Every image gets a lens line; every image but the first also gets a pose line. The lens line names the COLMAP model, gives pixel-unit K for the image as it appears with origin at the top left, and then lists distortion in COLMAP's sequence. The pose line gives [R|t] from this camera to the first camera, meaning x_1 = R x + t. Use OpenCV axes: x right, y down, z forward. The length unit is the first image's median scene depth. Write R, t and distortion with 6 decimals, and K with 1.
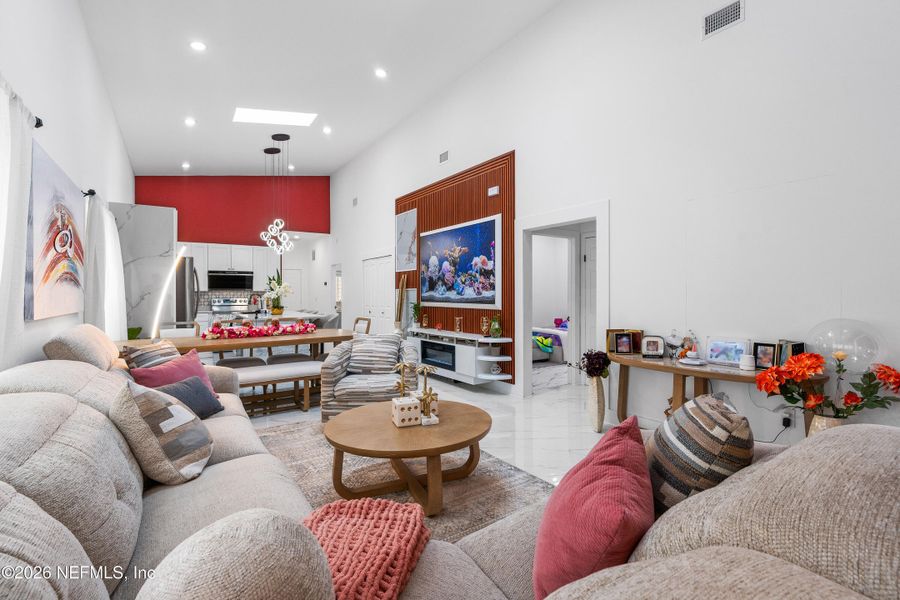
lens RADIAL K [[411.1, 0, 454.8], [0, 411.1, 297.6], [0, 0, 1]] dist [-0.006174, 0.000832]
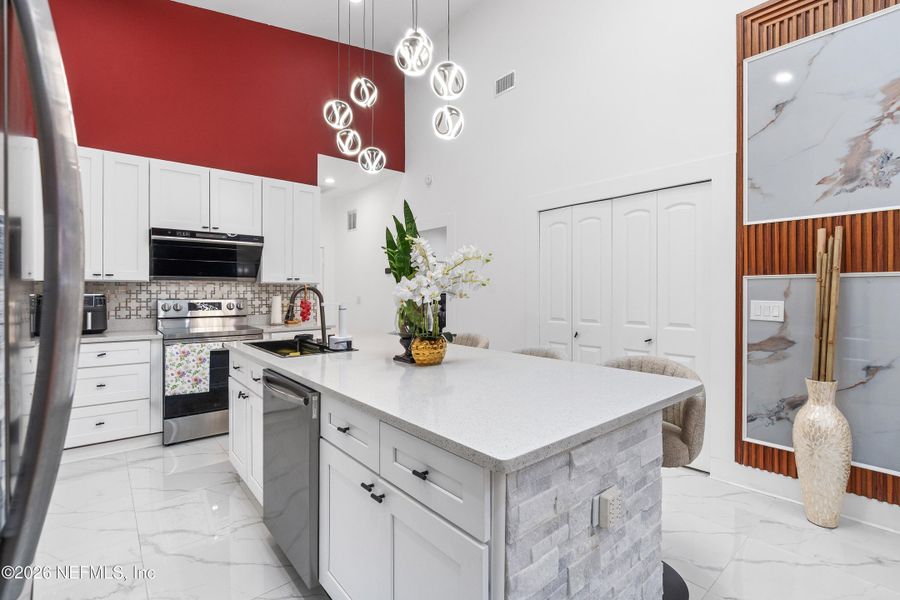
lens RADIAL K [[411.1, 0, 446.0], [0, 411.1, 295.1], [0, 0, 1]] dist [-0.006174, 0.000832]
pose [[0.994990, 0.004860, 0.099856, -0.362479], [-0.004504, 0.999983, -0.003789, -0.002356], [-0.099873, 0.003320, 0.994995, 0.588921]]
